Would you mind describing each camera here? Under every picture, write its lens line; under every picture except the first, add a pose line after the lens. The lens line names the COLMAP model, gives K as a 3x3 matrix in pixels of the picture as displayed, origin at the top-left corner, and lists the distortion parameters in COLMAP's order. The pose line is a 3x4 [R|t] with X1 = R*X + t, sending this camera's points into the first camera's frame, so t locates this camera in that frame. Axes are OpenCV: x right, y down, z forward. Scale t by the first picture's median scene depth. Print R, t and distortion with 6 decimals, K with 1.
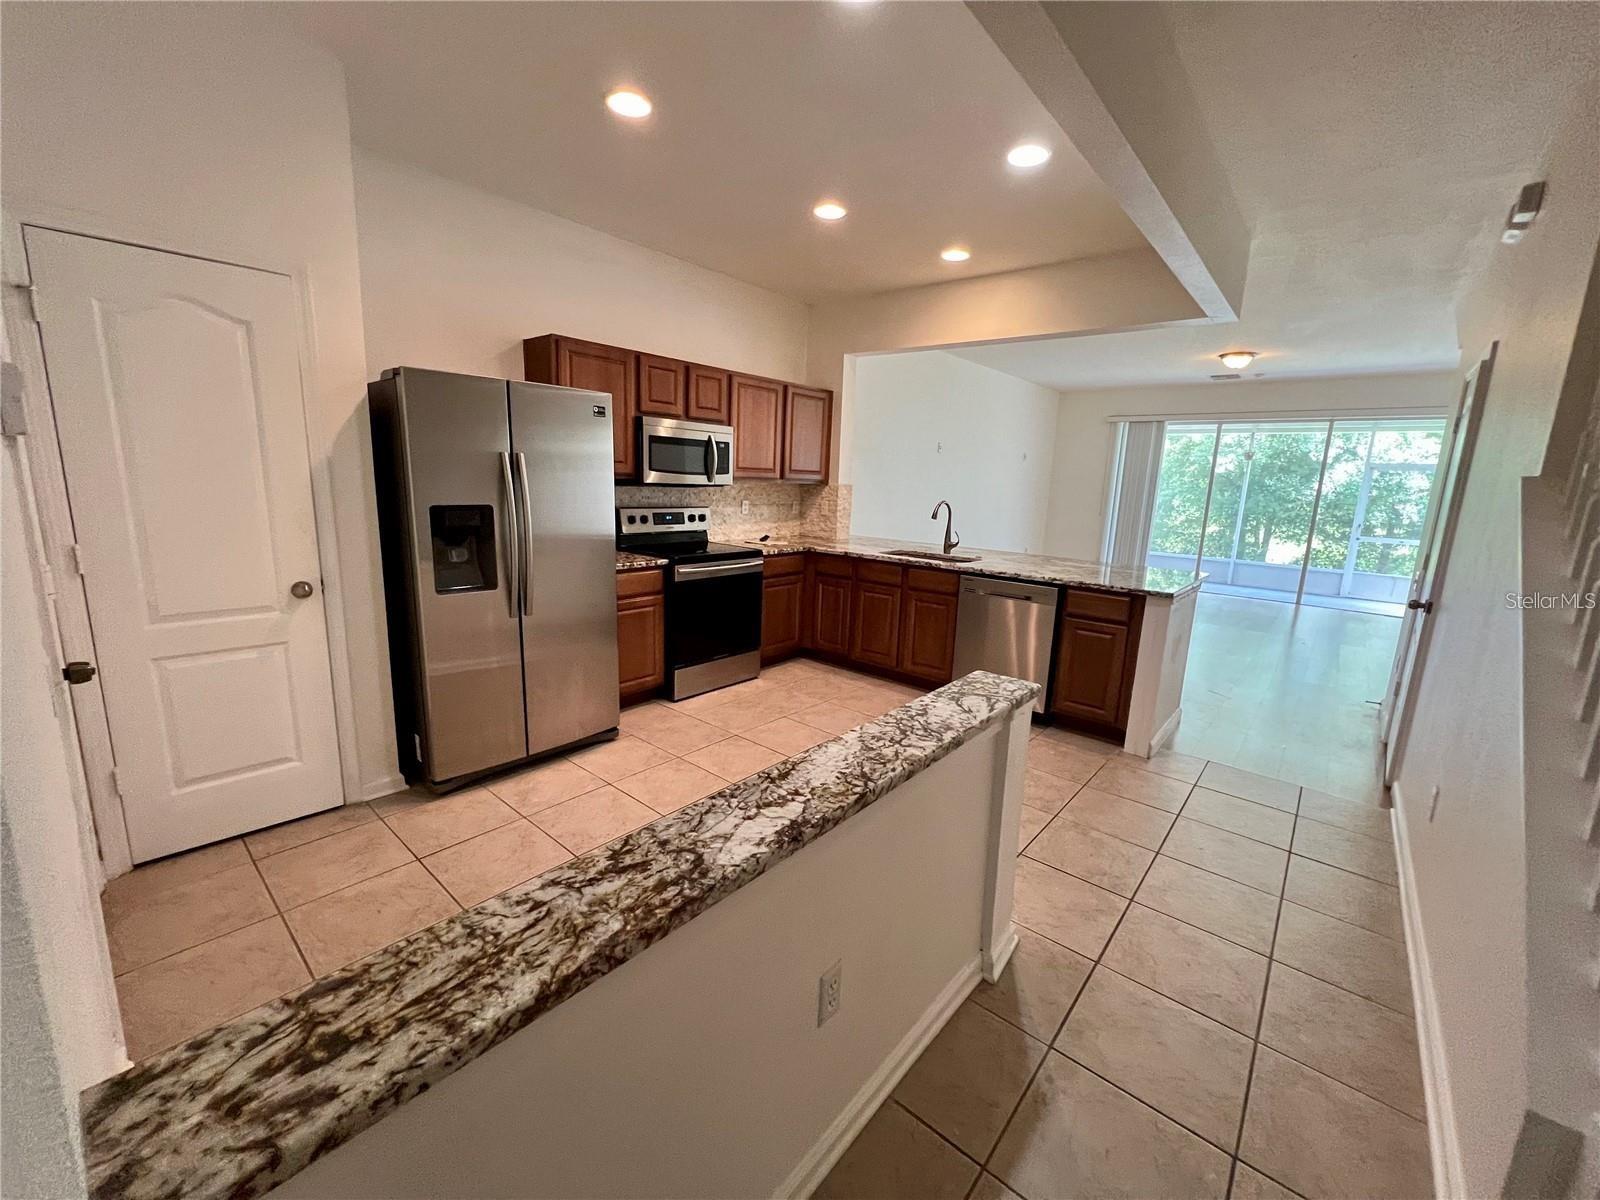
lens RADIAL K [[638.0, 0, 795.3], [0, 638.0, 605.5], [0, 0, 1]] dist [-0.002549, 0.000648]
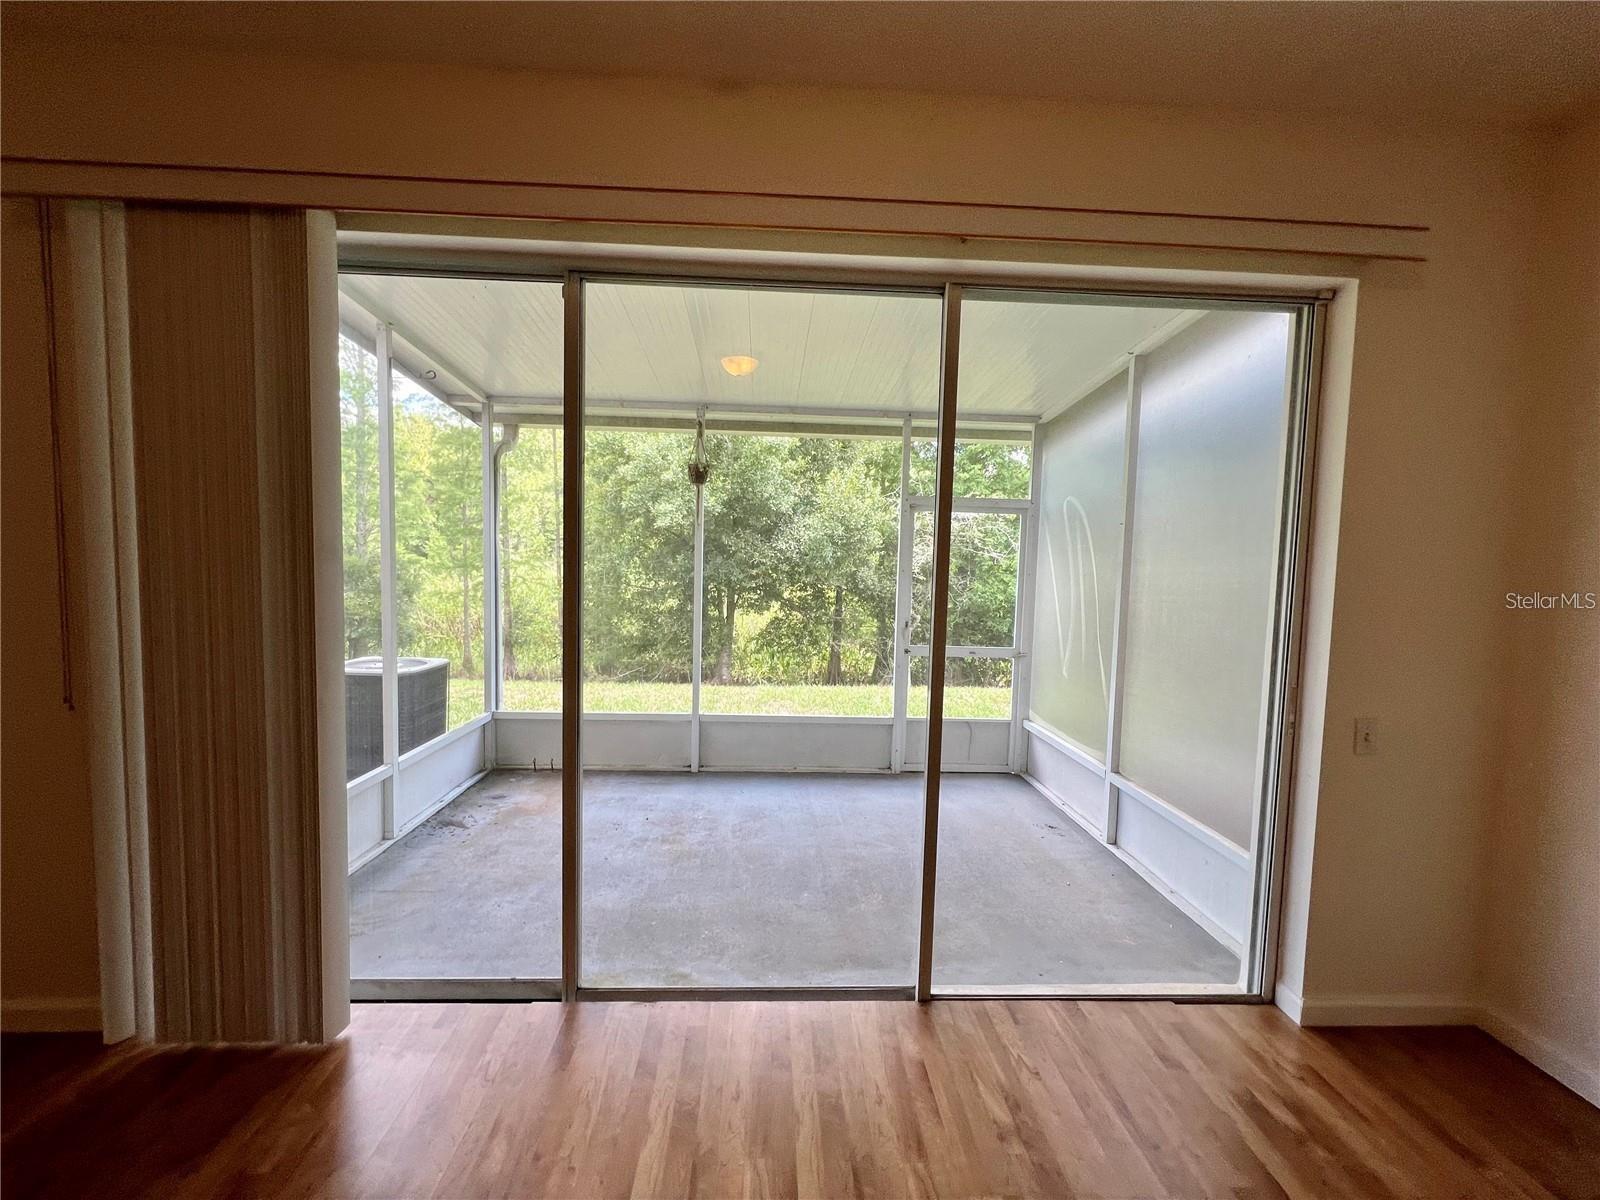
lens RADIAL K [[638.0, 0, 795.7], [0, 638.0, 596.0], [0, 0, 1]] dist [-0.002549, 0.000648]
pose [[0.723451, -0.065616, 0.687250, 0.279806], [0.139620, 0.988809, -0.052568, -0.077166], [-0.676110, 0.133984, 0.724516, 0.404100]]
